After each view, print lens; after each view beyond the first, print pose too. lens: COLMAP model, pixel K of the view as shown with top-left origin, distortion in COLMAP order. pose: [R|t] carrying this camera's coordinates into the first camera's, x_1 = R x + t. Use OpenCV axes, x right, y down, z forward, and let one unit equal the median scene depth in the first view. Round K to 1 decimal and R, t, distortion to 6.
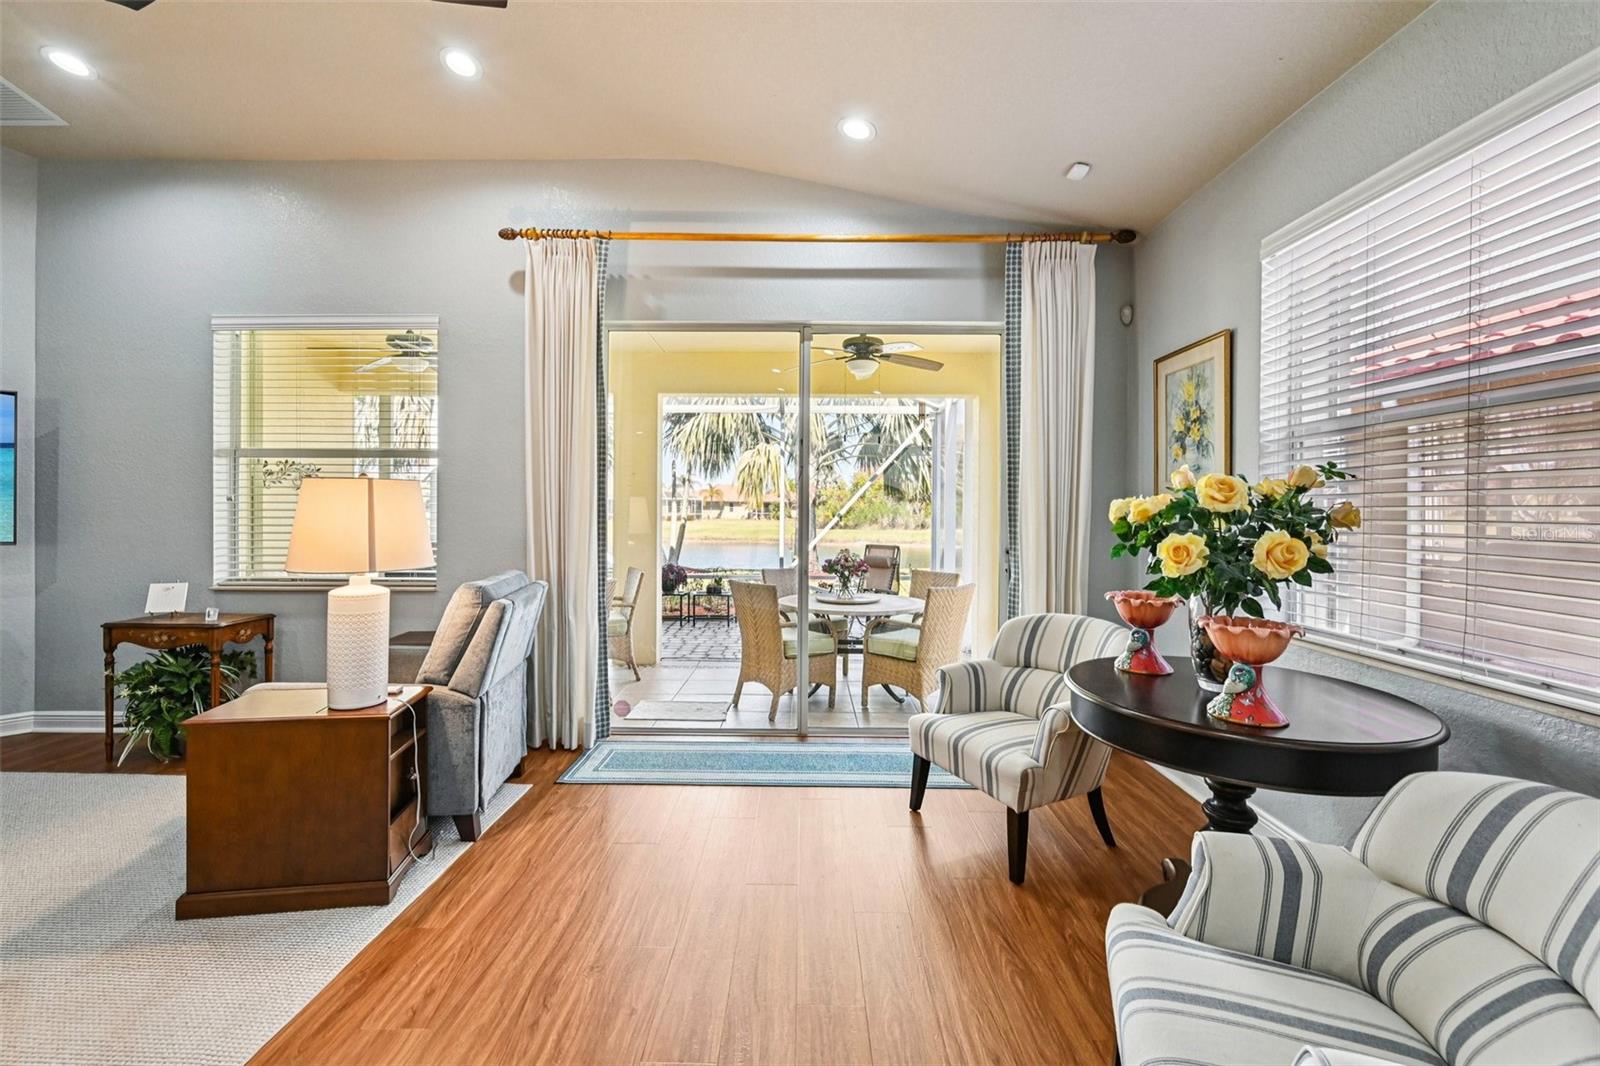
lens RADIAL K [[643.4, 0, 790.8], [0, 643.4, 510.4], [0, 0, 1]] dist [-0.002438, 0.000834]
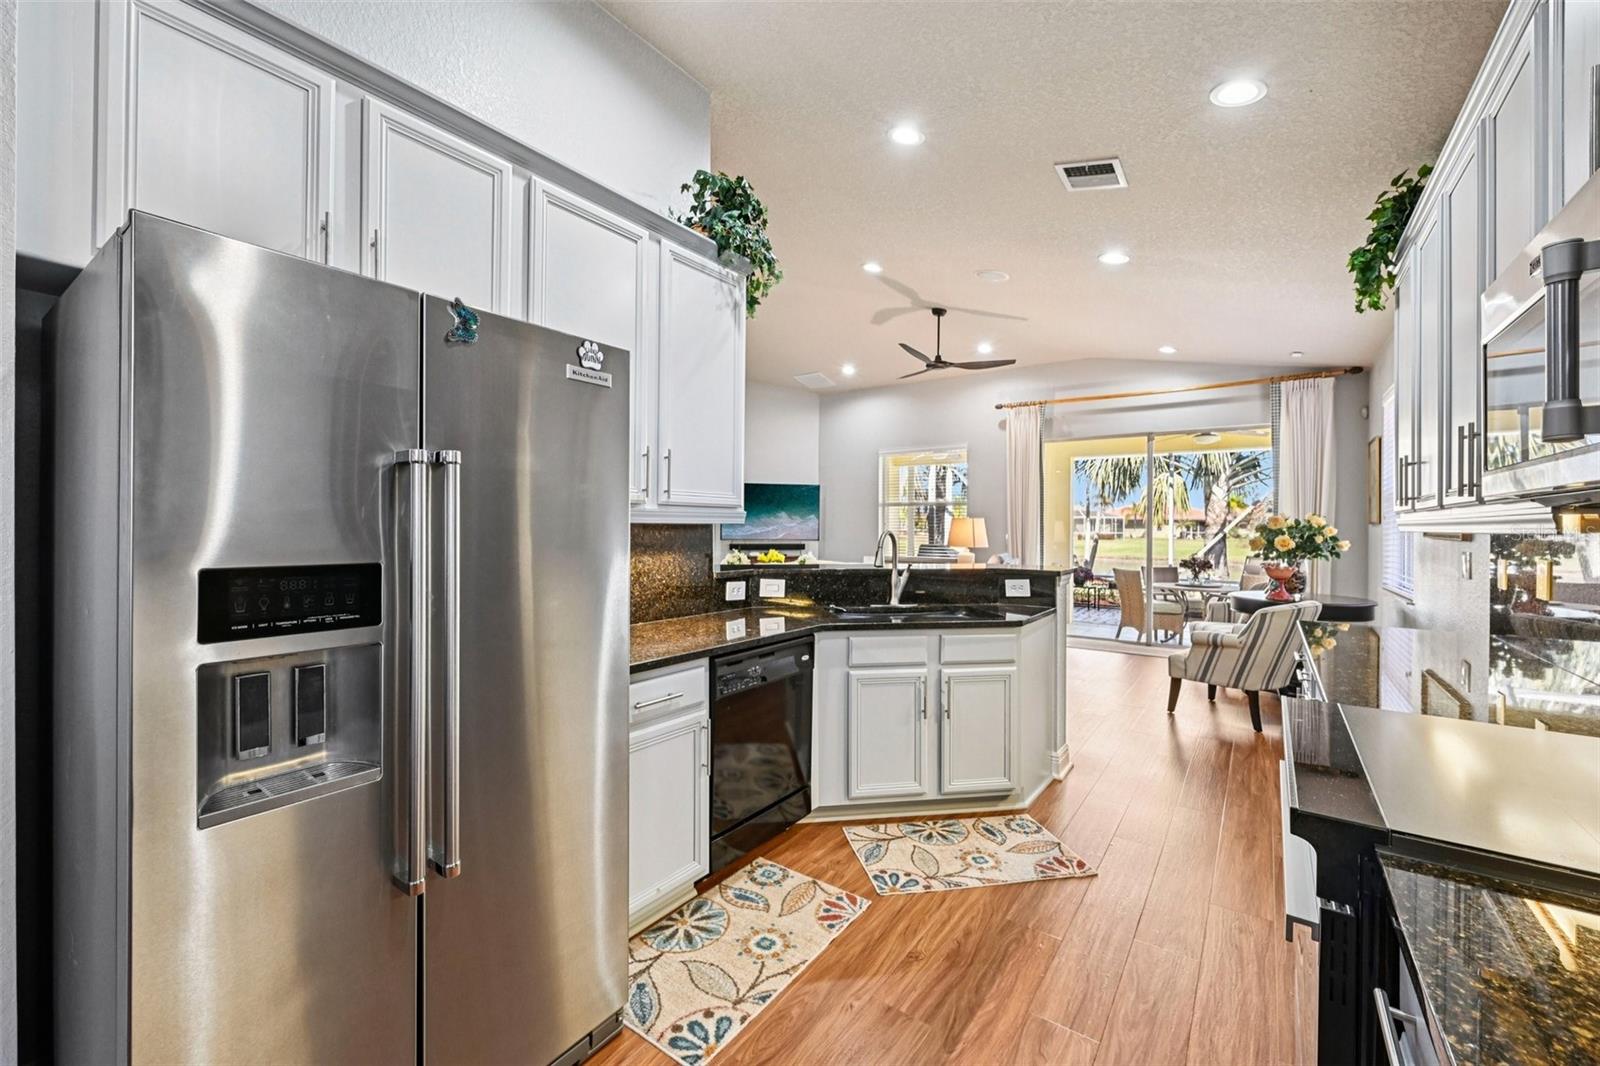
lens RADIAL K [[643.4, 0, 800.0], [0, 643.4, 526.3], [0, 0, 1]] dist [-0.002438, 0.000834]
pose [[0.820872, -0.000588, -0.571112, 0.255230], [-0.001999, 0.999990, -0.003902, 0.002275], [0.571109, 0.004345, 0.820863, -1.152764]]
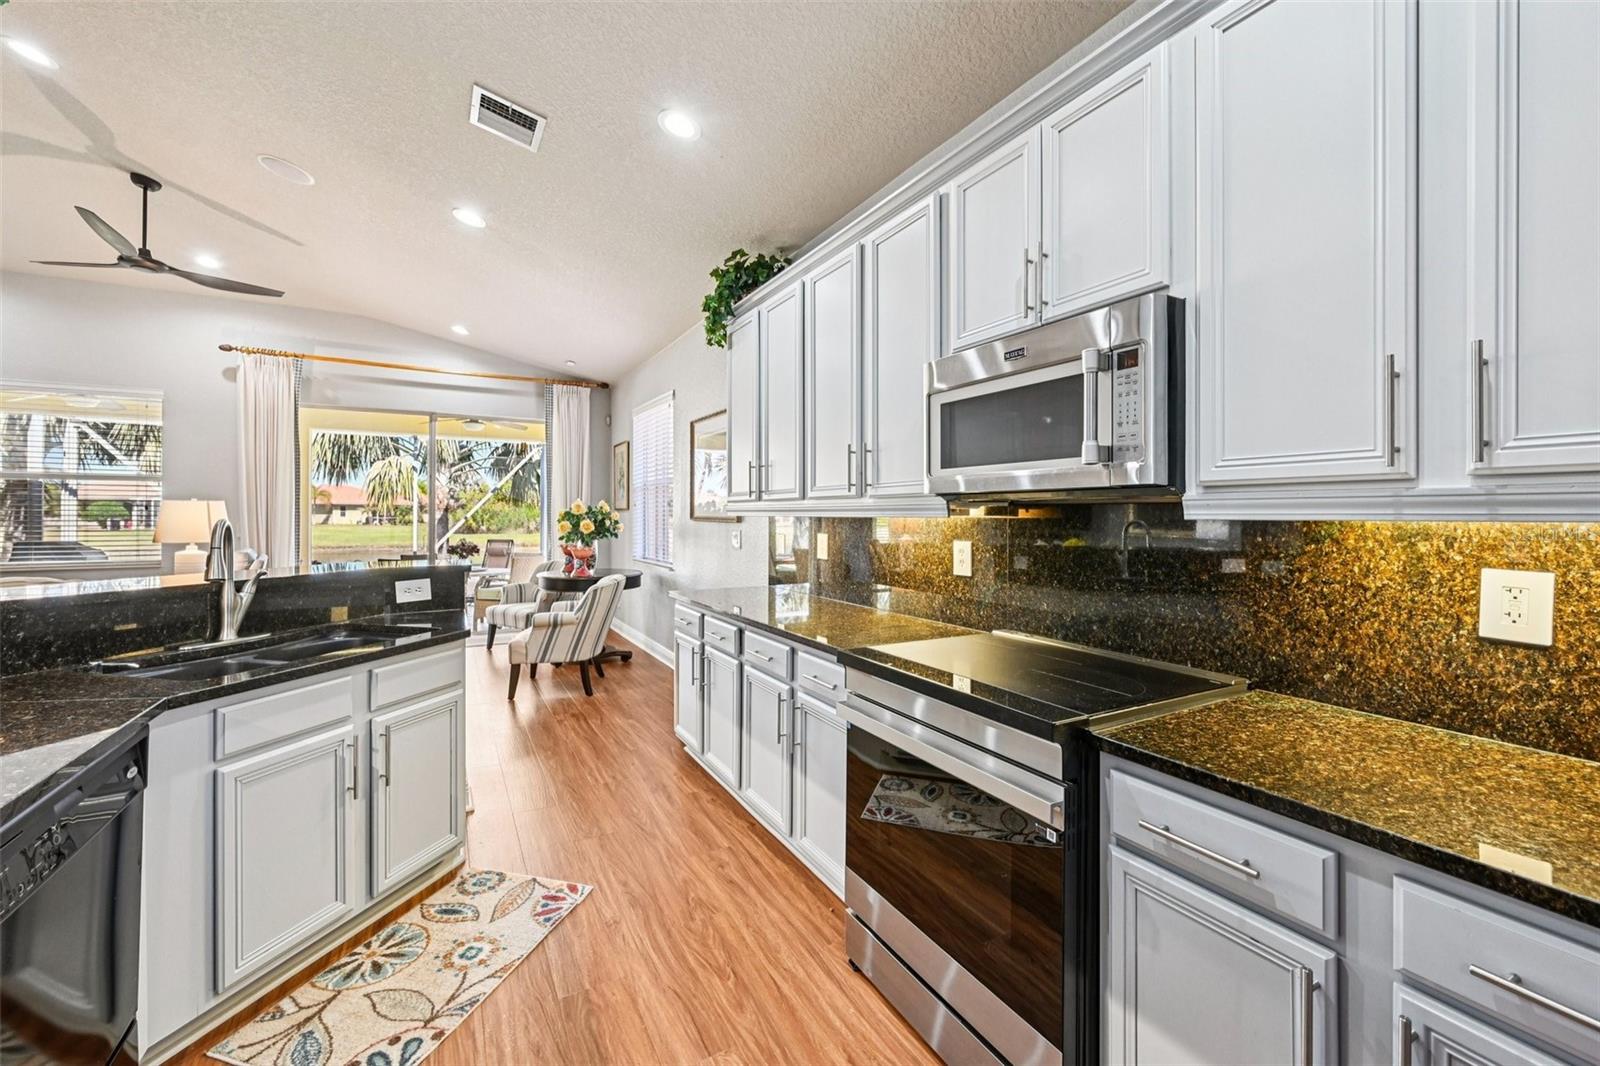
lens RADIAL K [[643.4, 0, 794.4], [0, 643.4, 513.4], [0, 0, 1]] dist [-0.002438, 0.000834]
pose [[0.864654, -0.001165, 0.502367, -0.006649], [0.001842, 0.999998, -0.000850, 0.000771], [-0.502365, 0.001660, 0.864654, -1.062260]]
